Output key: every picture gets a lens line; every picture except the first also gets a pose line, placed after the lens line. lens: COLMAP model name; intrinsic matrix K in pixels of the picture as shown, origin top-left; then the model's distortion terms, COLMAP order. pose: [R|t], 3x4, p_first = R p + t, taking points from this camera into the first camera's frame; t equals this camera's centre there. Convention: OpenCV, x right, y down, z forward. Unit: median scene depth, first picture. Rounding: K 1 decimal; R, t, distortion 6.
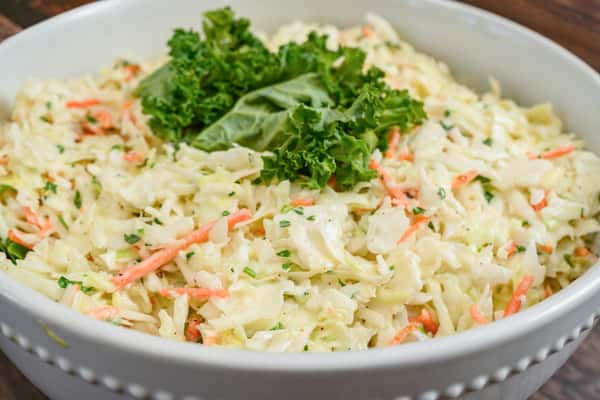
lens RADIAL K [[555.9, 0, 294.2], [0, 555.9, 200.1], [0, 0, 1]] dist [-0.005736, 0.000000]
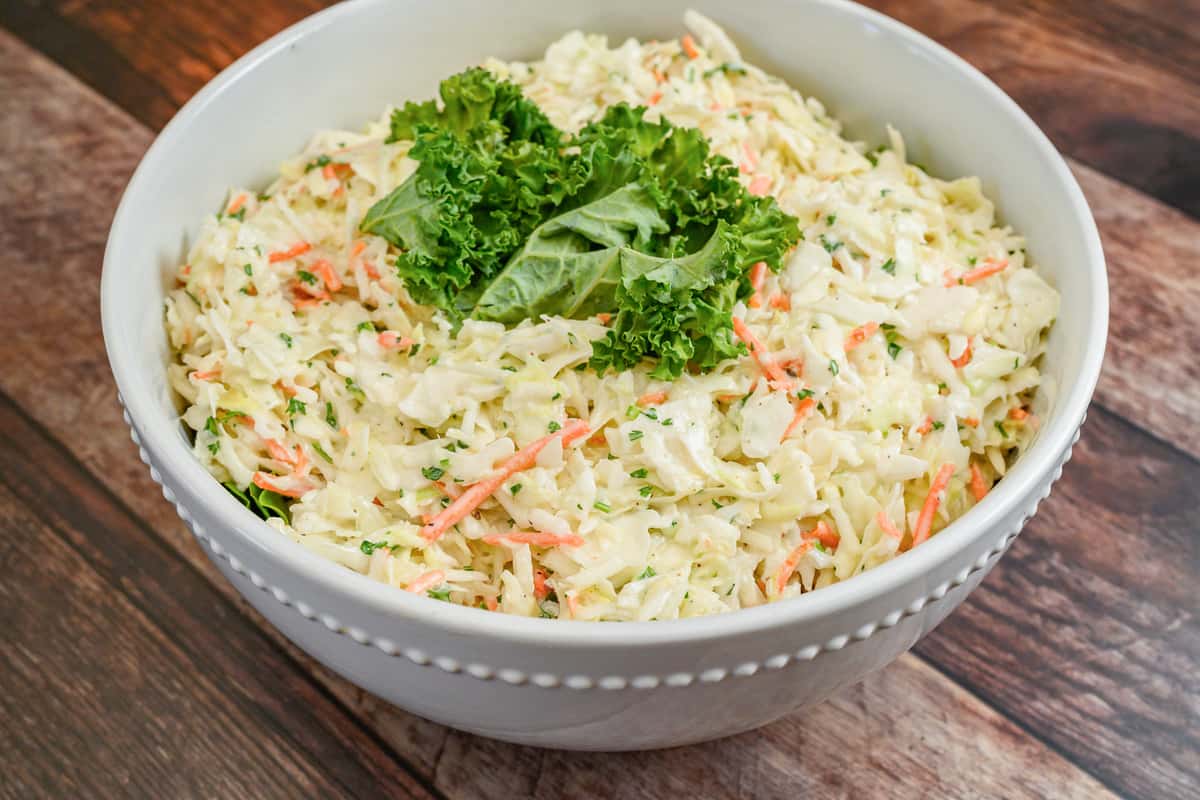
lens RADIAL K [[1111.8, 0, 597.2], [0, 1111.8, 396.8], [0, 0, 1]] dist [-0.005736, 0.000000]
pose [[0.992319, -0.107126, 0.061864, -0.143524], [0.093168, 0.976180, 0.195940, -0.284549], [-0.081380, -0.188671, 0.978663, -0.438033]]
